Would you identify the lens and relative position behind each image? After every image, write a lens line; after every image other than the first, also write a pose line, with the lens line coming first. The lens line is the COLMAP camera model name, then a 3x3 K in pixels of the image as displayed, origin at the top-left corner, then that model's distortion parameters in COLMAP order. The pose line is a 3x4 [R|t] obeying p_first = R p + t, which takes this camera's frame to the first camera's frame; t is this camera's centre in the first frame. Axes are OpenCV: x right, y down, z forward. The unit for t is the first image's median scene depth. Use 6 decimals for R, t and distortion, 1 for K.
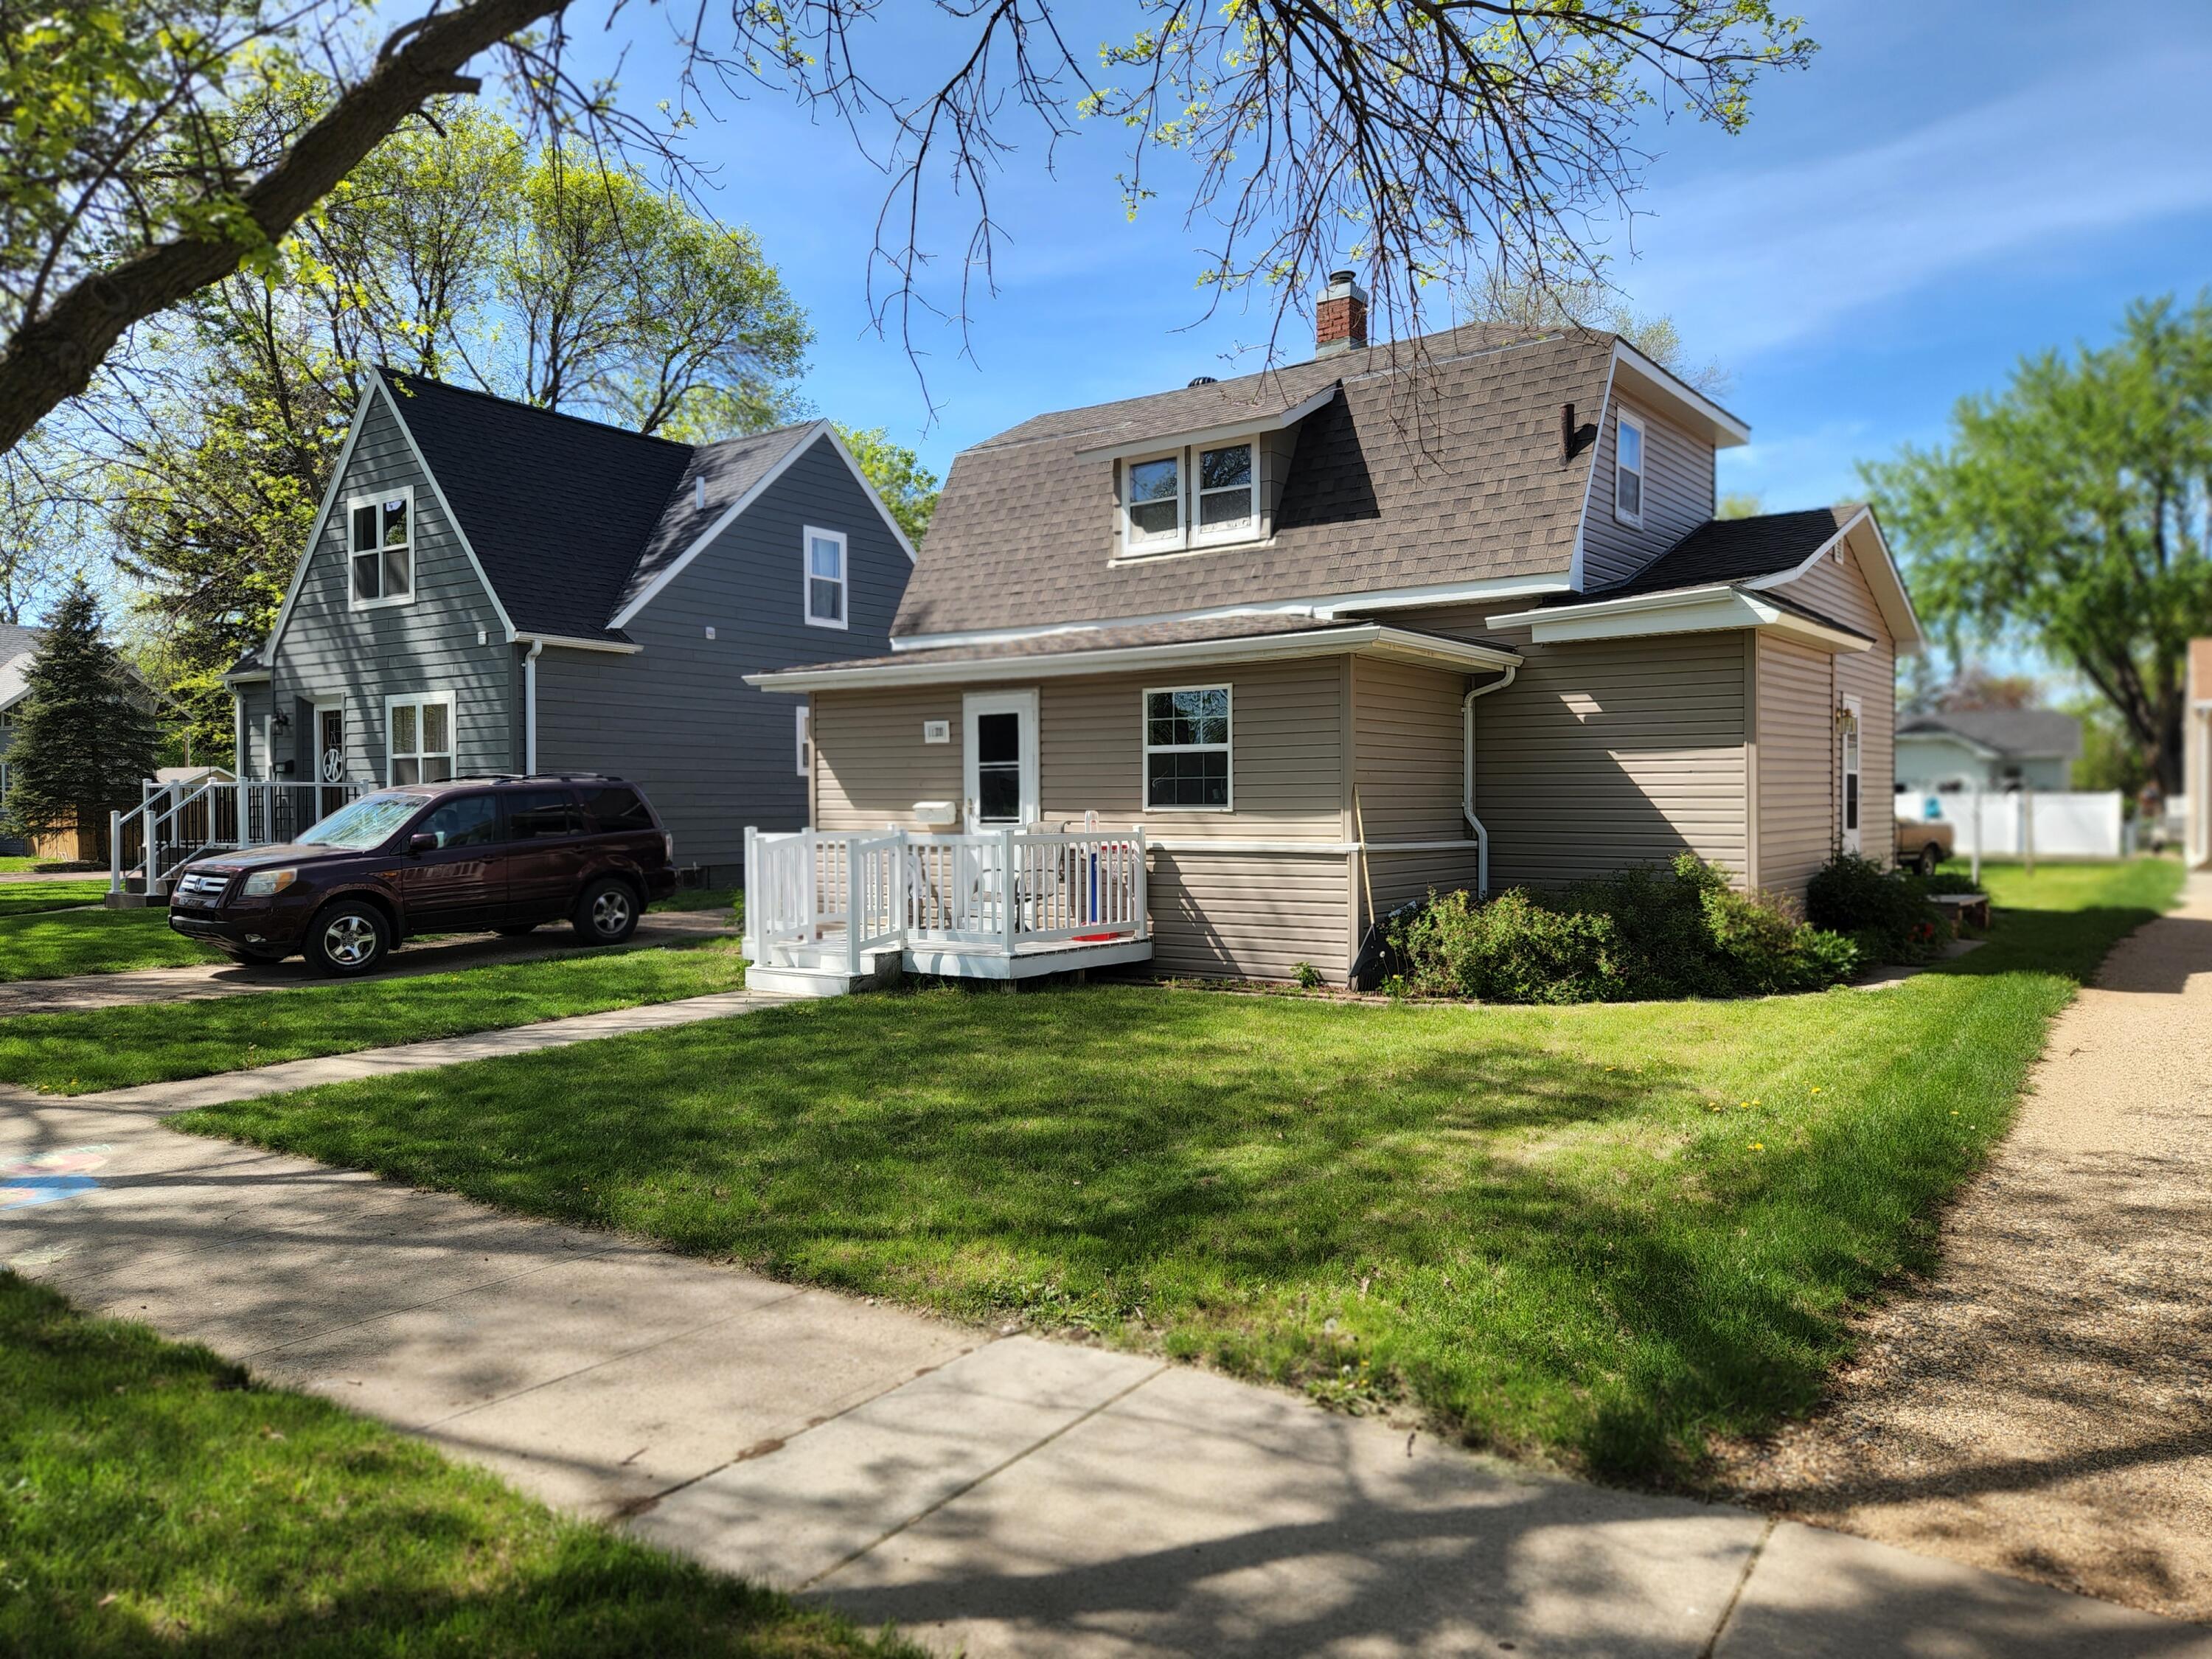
lens RADIAL K [[1493.0, 0, 1127.3], [0, 1493.0, 785.1], [0, 0, 1]] dist [0.043528, -0.002579]
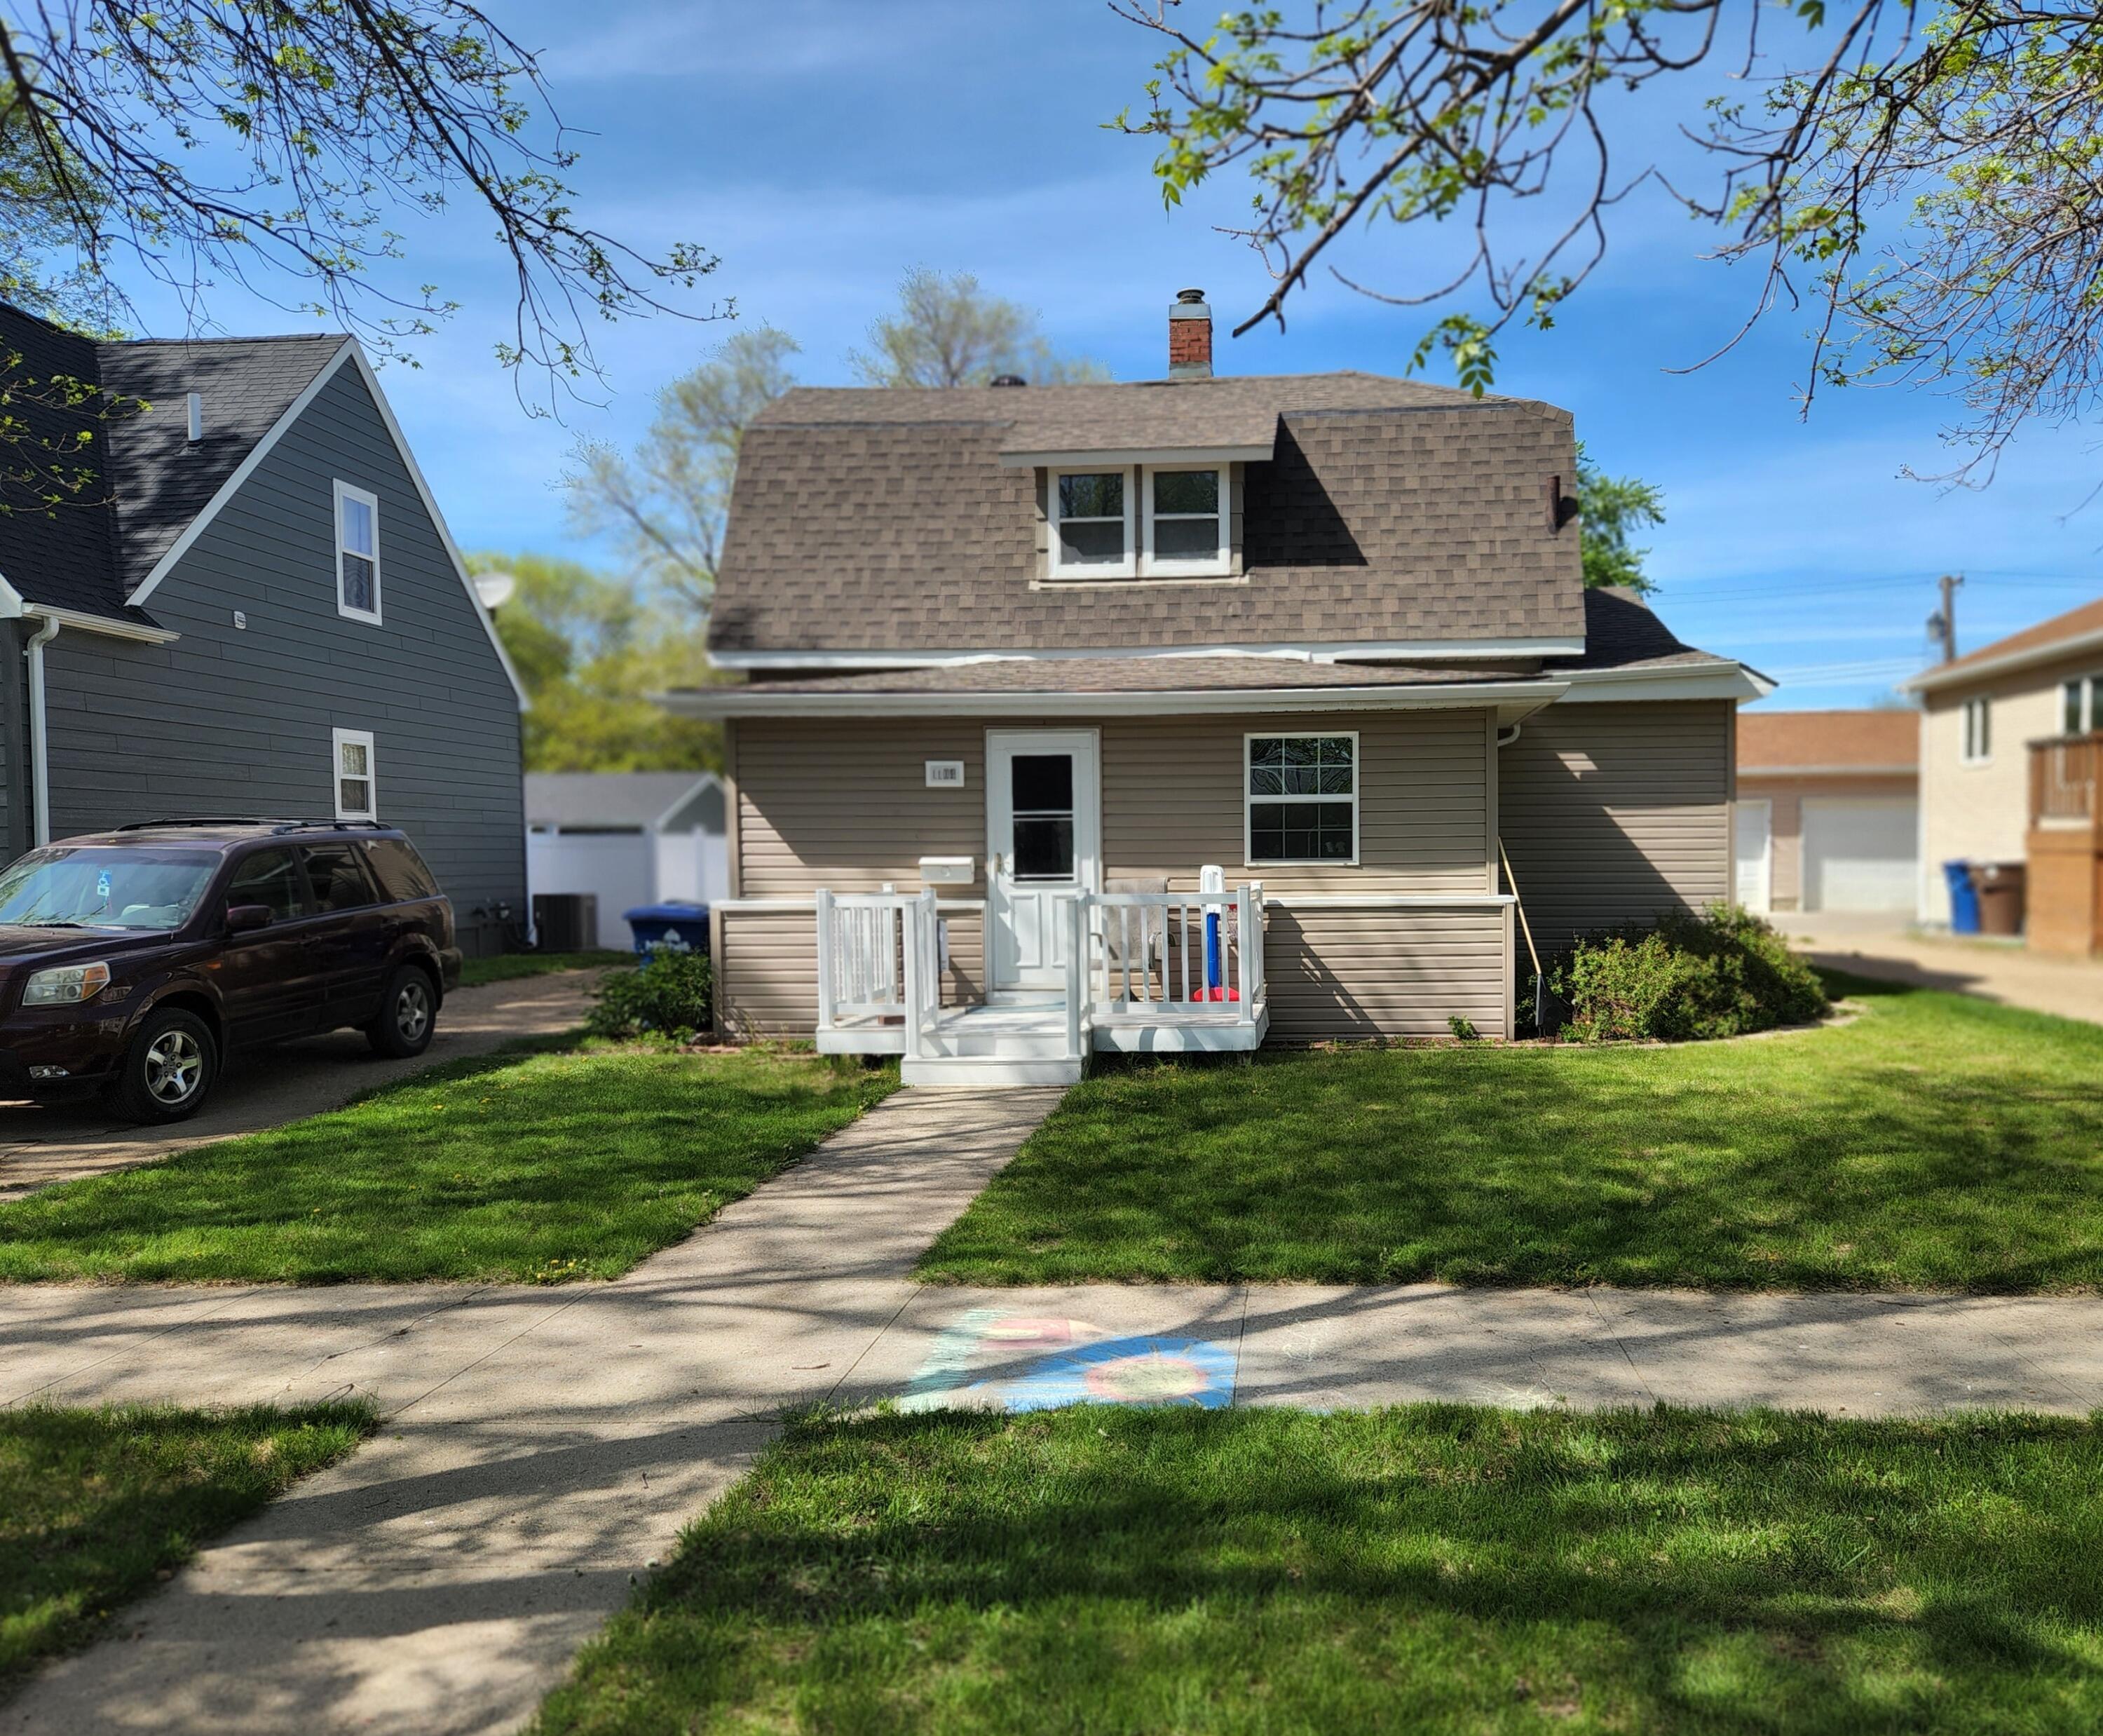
lens RADIAL K [[1741.7, 0, 1052.2], [0, 1741.7, 875.1], [0, 0, 1]] dist [0.054011, -0.014340]
pose [[0.843819, -0.009441, 0.536544, -0.620976], [-0.002205, 0.999776, 0.021060, 0.000656], [-0.536623, -0.018954, 0.843609, 0.139481]]
